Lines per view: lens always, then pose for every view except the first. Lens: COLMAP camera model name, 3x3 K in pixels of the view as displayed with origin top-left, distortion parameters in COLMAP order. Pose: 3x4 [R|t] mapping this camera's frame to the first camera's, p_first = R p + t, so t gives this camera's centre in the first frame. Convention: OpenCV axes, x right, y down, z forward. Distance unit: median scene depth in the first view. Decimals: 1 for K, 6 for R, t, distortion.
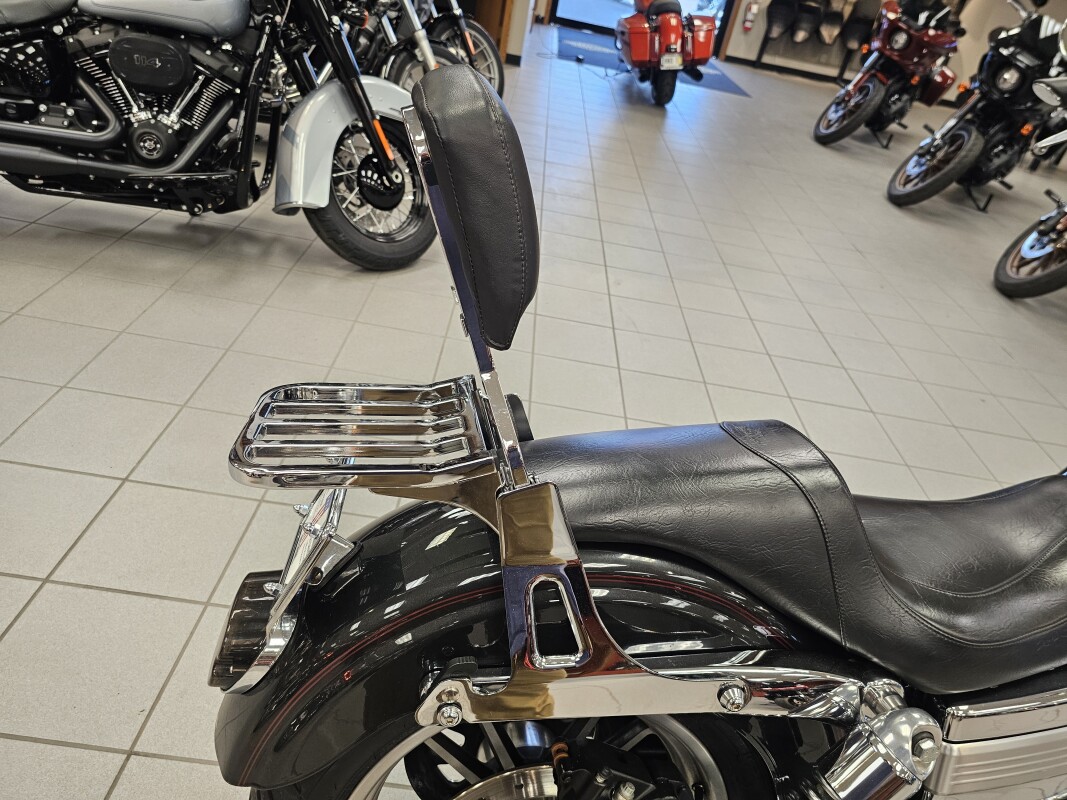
lens RADIAL K [[704.2, 0, 521.7], [0, 704.2, 400.7], [0, 0, 1]] dist [0.025060, -0.027900]
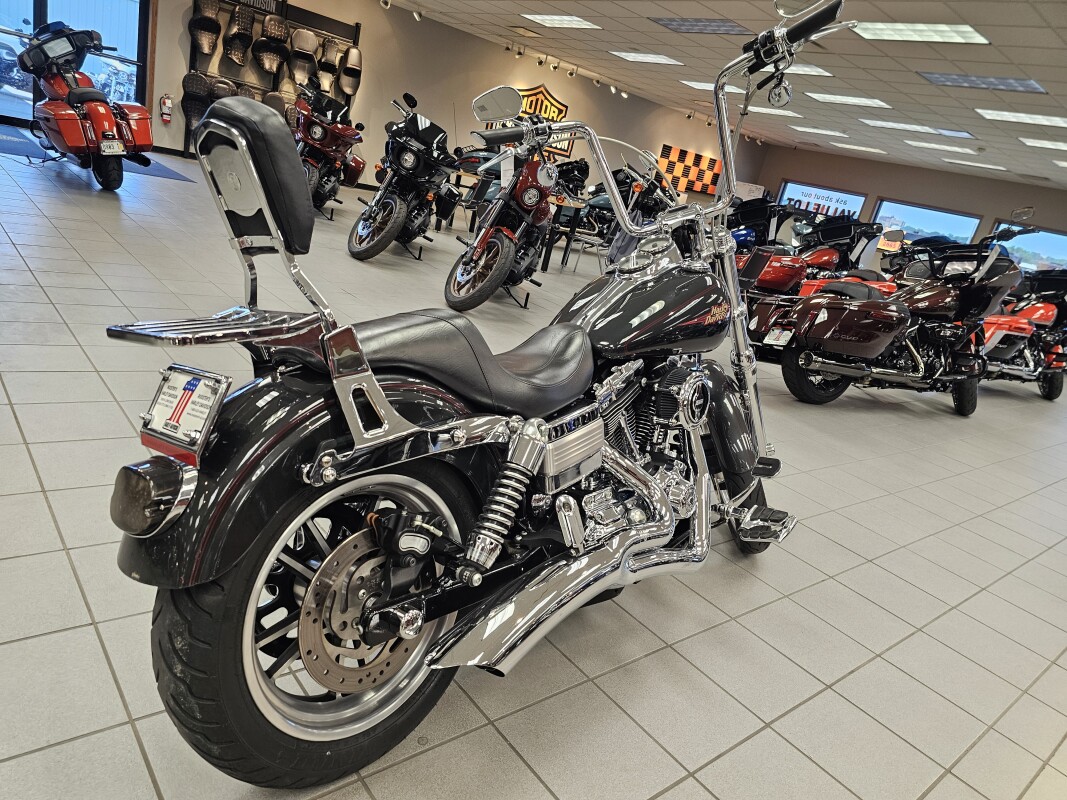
lens RADIAL K [[704.2, 0, 521.7], [0, 704.2, 400.7], [0, 0, 1]] dist [0.025060, -0.027900]
pose [[0.743314, -0.222470, 0.630866, -0.076728], [0.292757, 0.956155, -0.007759, 0.042484], [-0.601479, 0.190458, 0.775853, -0.058603]]
